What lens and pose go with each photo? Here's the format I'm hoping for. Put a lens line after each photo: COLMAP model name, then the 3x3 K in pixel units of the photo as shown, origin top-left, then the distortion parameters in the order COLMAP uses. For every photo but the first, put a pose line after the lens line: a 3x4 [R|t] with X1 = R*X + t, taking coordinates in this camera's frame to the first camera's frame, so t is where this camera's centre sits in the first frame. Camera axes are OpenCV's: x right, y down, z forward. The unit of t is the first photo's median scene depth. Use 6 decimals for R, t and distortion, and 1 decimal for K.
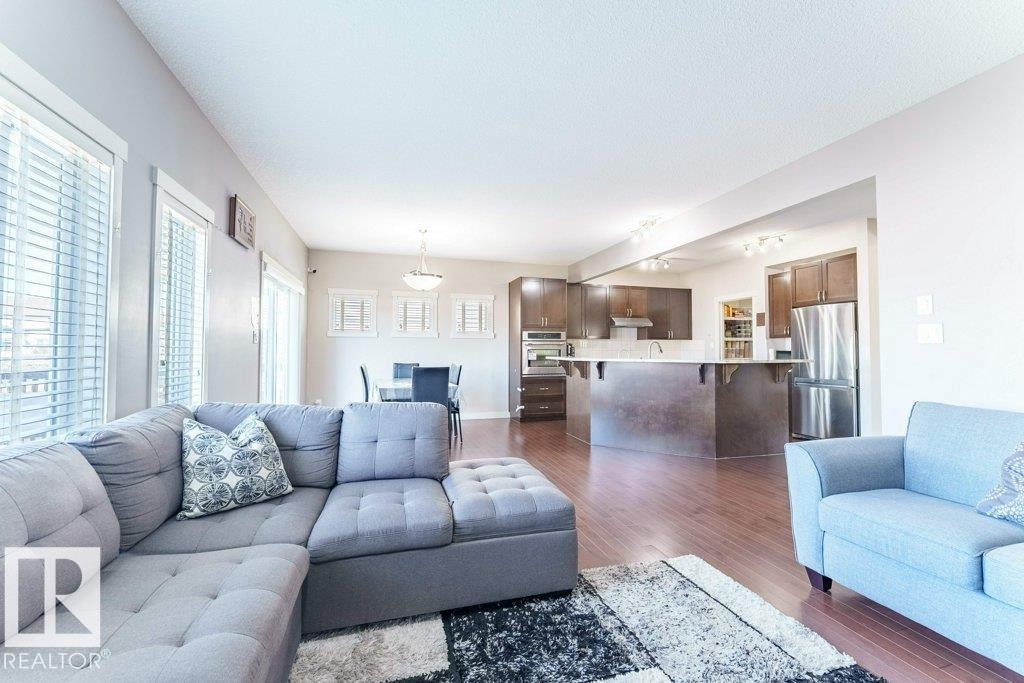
lens RADIAL K [[413.6, 0, 512.6], [0, 413.6, 338.9], [0, 0, 1]] dist [-0.001601, -0.000244]
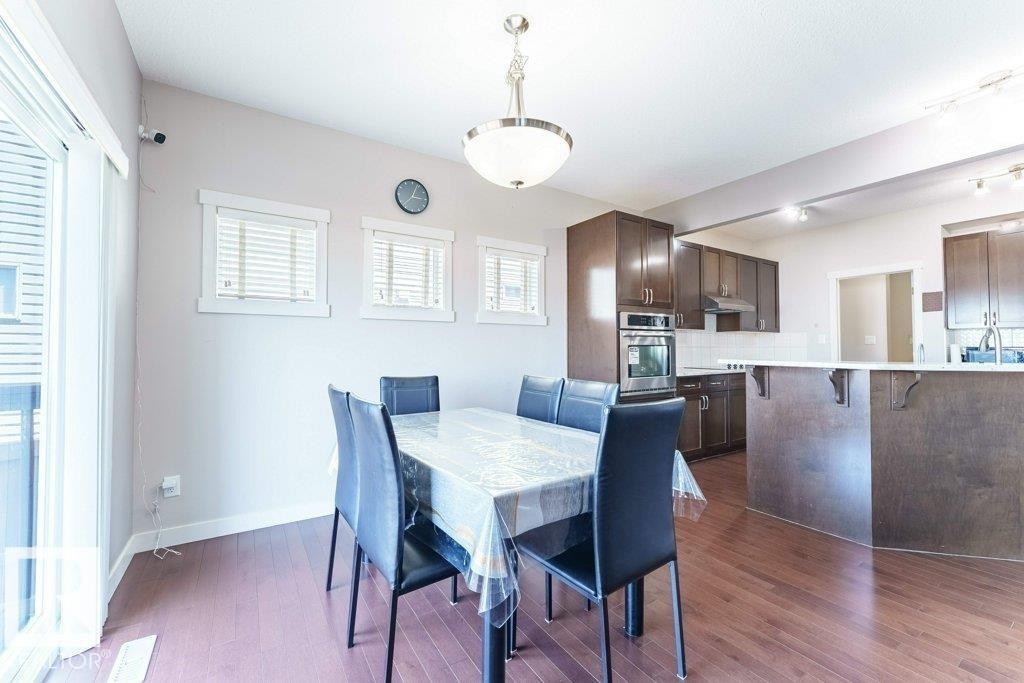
lens RADIAL K [[413.6, 0, 511.7], [0, 413.6, 339.9], [0, 0, 1]] dist [-0.001601, -0.000244]
pose [[0.963040, 0.004395, 0.269322, -0.256207], [-0.006923, 0.999940, 0.008439, 0.014929], [-0.269269, -0.009991, 0.963013, 0.518239]]
